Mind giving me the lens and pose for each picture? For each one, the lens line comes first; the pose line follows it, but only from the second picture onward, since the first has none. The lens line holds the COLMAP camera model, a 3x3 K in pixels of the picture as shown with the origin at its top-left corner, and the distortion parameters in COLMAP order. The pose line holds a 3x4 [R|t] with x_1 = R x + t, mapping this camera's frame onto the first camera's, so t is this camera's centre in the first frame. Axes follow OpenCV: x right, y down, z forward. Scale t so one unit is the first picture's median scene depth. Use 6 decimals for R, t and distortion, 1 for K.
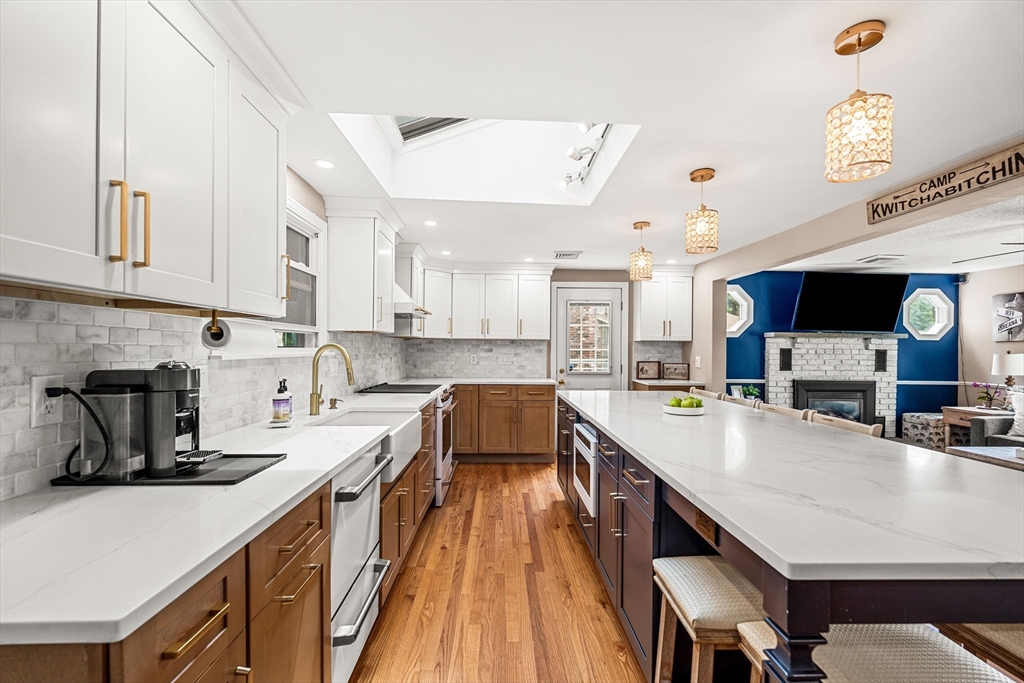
lens RADIAL K [[456.8, 0, 514.8], [0, 456.8, 348.8], [0, 0, 1]] dist [-0.000676, -0.000273]
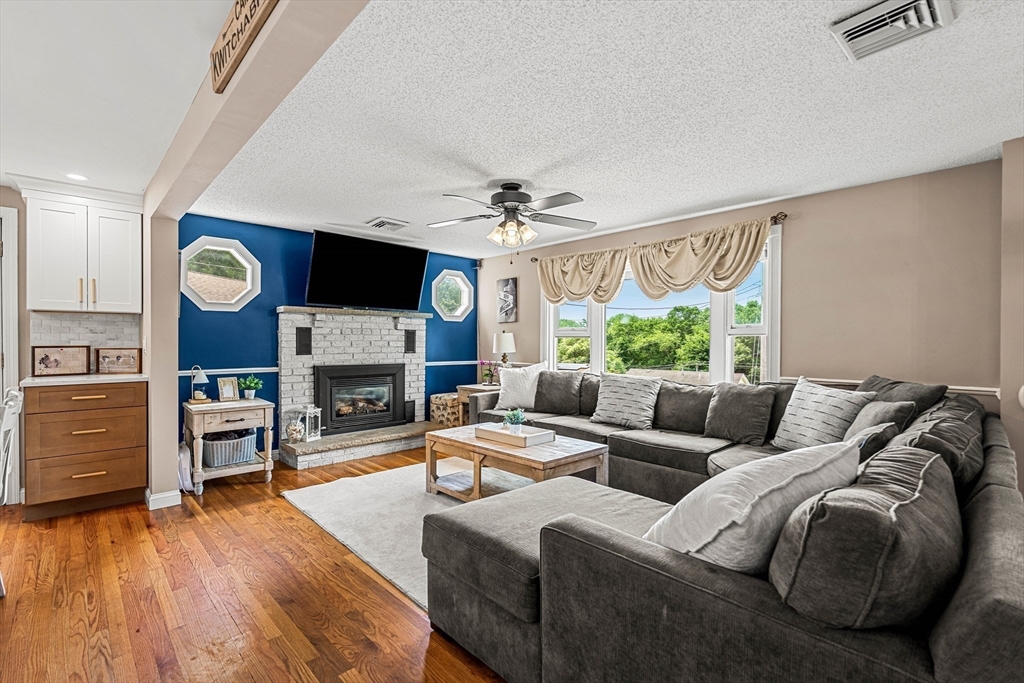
lens RADIAL K [[456.8, 0, 527.8], [0, 456.8, 338.8], [0, 0, 1]] dist [-0.000676, -0.000273]
pose [[0.727045, -0.003598, 0.686580, 0.329503], [0.005777, 0.999983, -0.000877, 0.022668], [-0.686566, 0.004604, 0.727053, 0.146405]]
